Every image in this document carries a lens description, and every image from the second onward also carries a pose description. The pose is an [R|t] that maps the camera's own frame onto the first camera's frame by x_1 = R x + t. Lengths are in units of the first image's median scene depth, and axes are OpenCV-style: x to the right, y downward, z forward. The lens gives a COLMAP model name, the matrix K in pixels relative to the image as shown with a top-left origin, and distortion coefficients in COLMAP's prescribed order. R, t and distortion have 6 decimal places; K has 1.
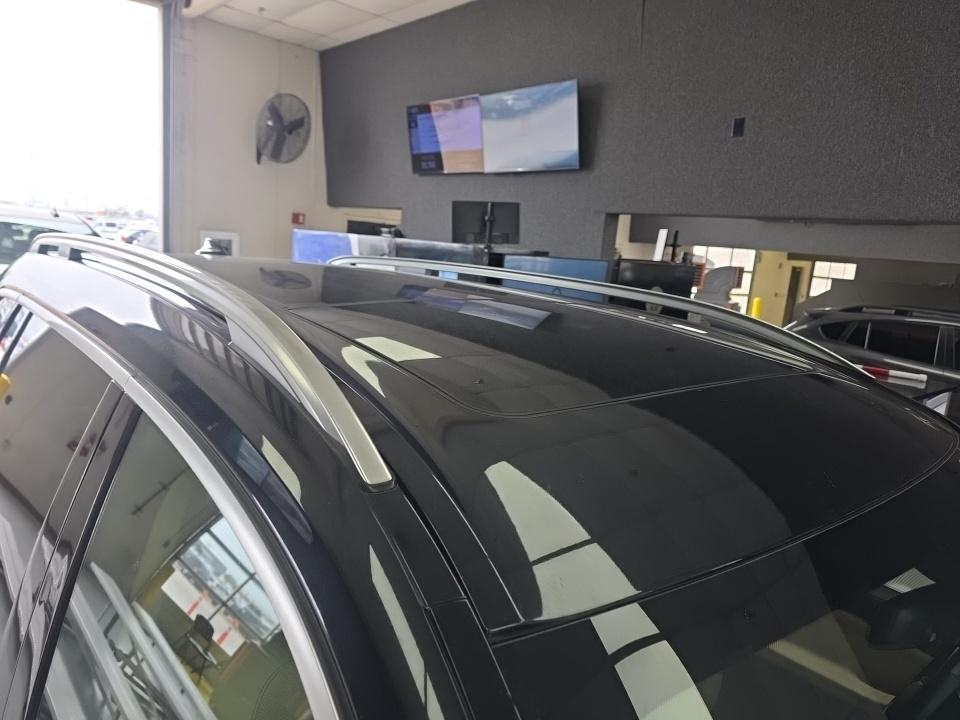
lens RADIAL K [[641.4, 0, 480.0], [0, 641.4, 360.0], [0, 0, 1]] dist [0.001618, -0.002759]
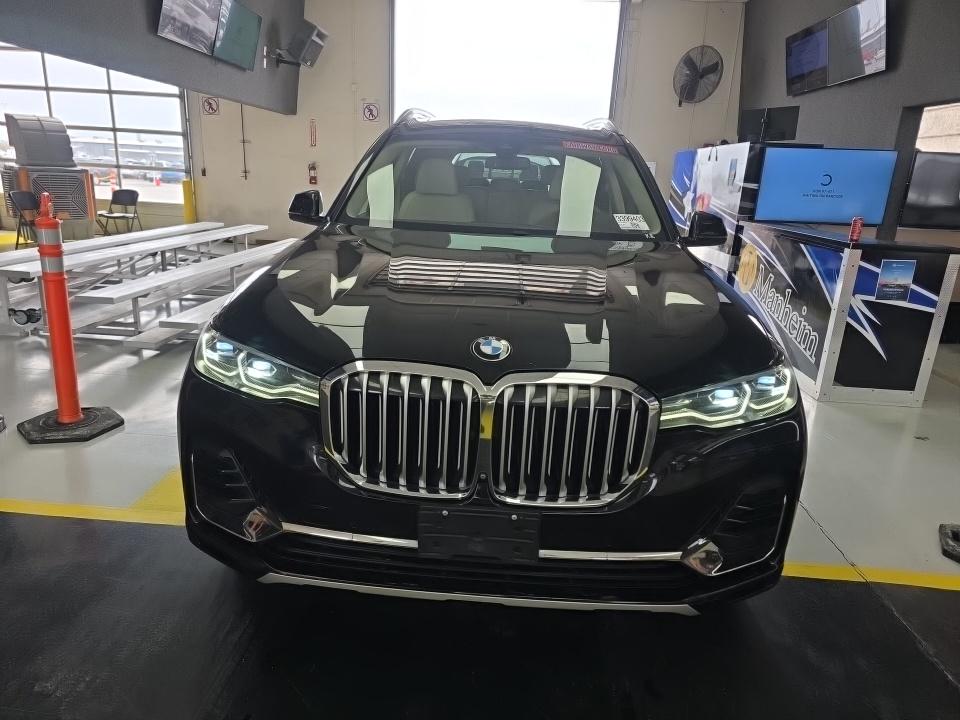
lens RADIAL K [[641.4, 0, 480.0], [0, 641.4, 360.0], [0, 0, 1]] dist [0.001618, -0.002759]
pose [[0.704078, 0.147011, -0.694739, 0.382564], [-0.105866, 0.989133, 0.102017, 0.128050], [0.702187, 0.001722, 0.711991, -0.235398]]
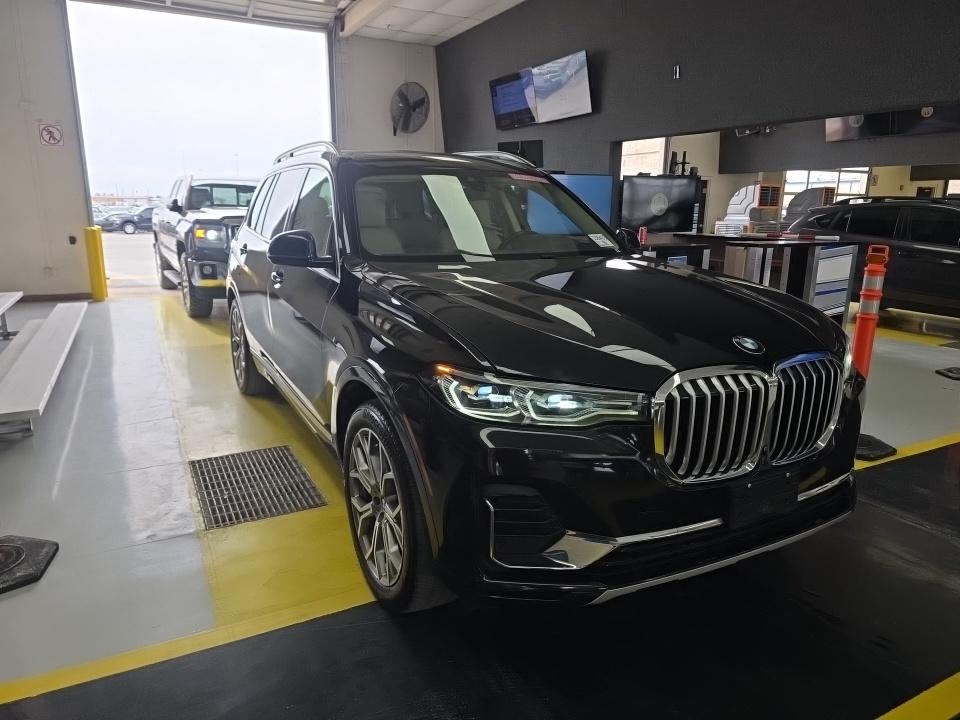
lens RADIAL K [[641.4, 0, 480.0], [0, 641.4, 360.0], [0, 0, 1]] dist [0.001618, -0.002759]
pose [[0.967084, -0.018458, -0.253789, 0.198960], [0.031346, 0.998411, 0.046831, 0.135540], [0.252521, -0.053245, 0.966125, -0.362475]]
